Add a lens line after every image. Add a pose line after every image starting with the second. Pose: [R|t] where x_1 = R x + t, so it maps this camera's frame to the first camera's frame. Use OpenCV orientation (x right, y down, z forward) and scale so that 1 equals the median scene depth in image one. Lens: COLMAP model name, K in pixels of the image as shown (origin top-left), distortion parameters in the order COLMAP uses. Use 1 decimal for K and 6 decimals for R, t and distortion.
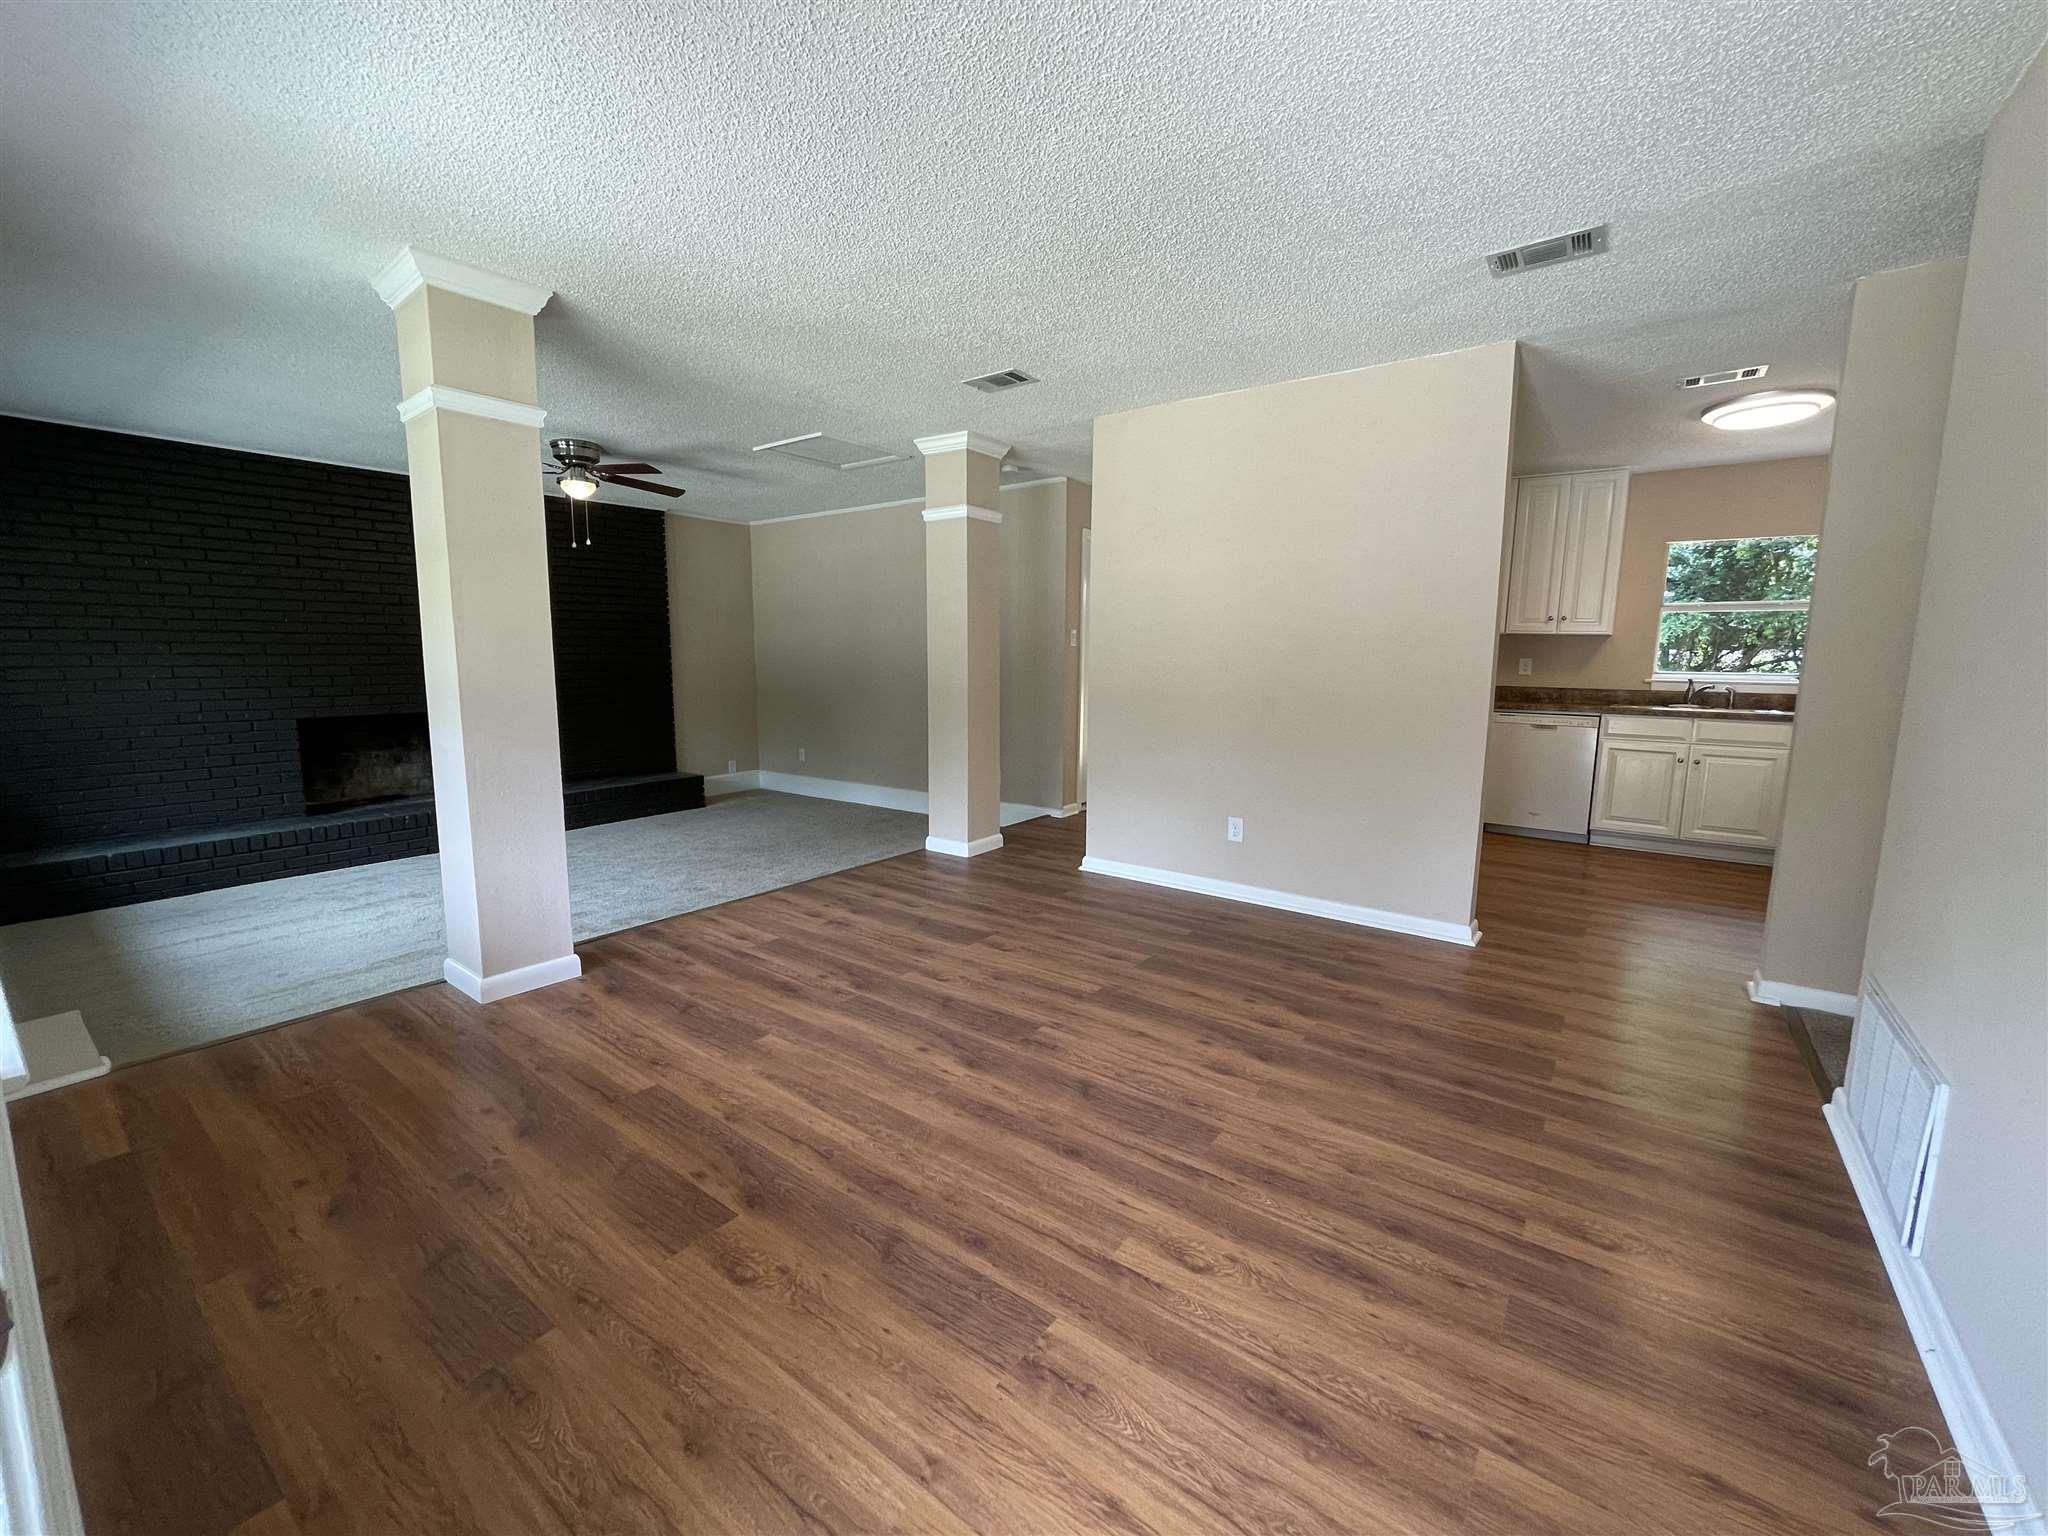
lens RADIAL K [[827.3, 0, 1023.3], [0, 827.3, 763.6], [0, 0, 1]] dist [-0.008788, 0.006589]
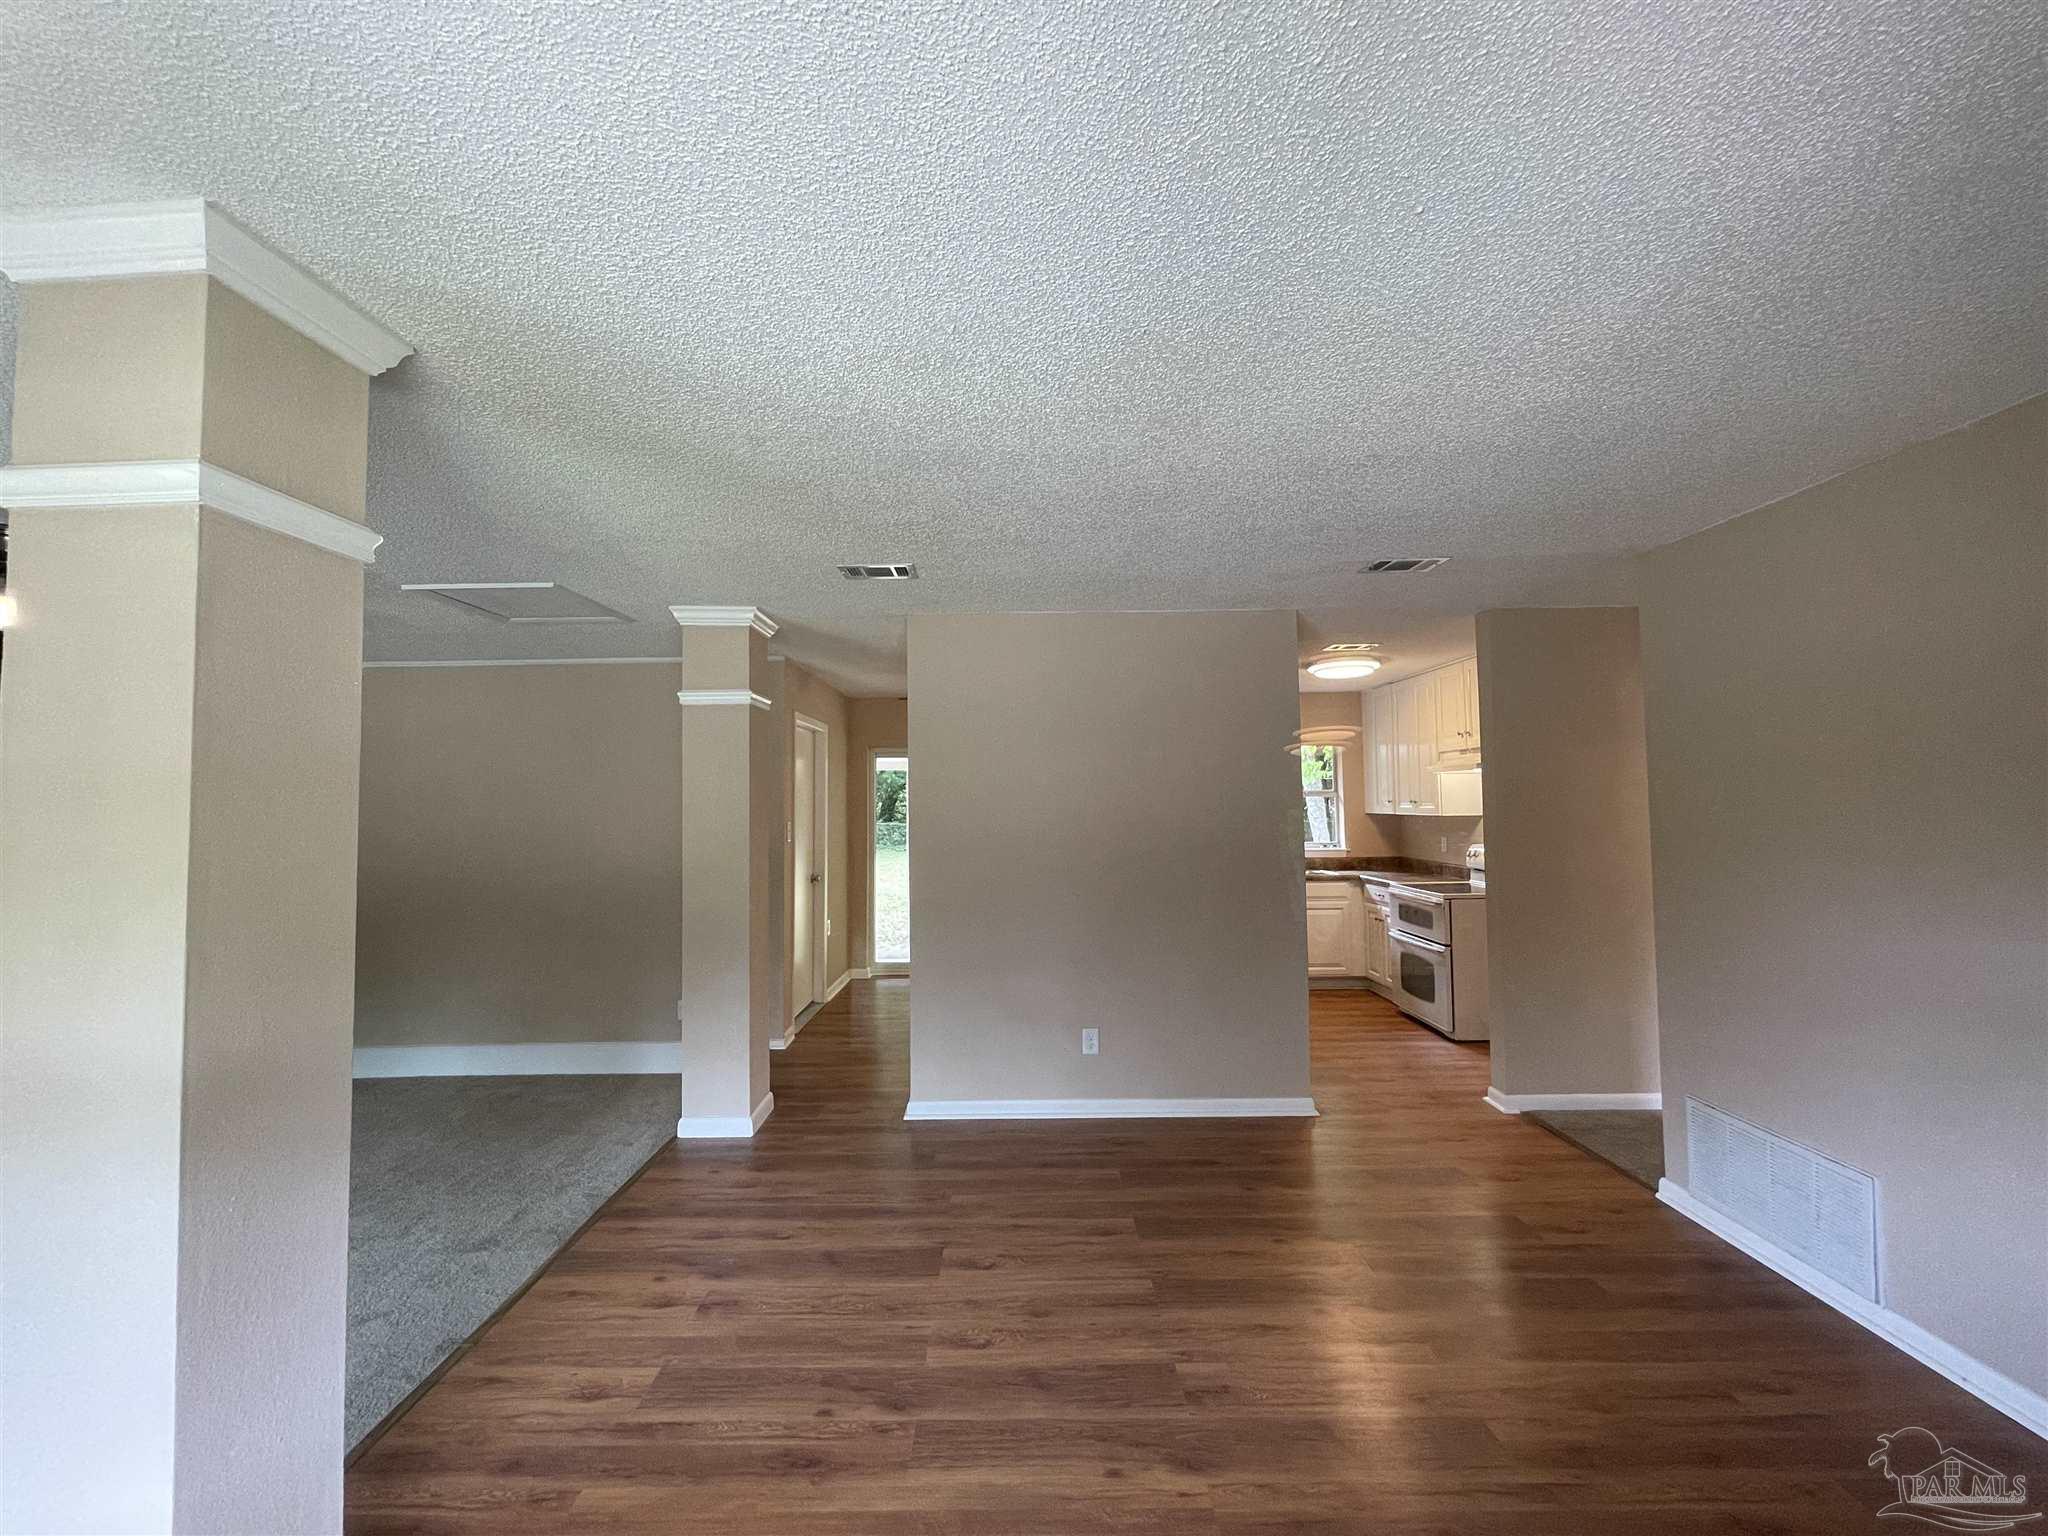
lens RADIAL K [[827.3, 0, 1023.3], [0, 827.3, 763.6], [0, 0, 1]] dist [-0.008788, 0.006589]
pose [[0.802542, 0.014657, 0.596416, -0.491570], [0.095455, 0.983664, -0.152620, -0.127809], [-0.588910, 0.179415, 0.788033, 0.287436]]
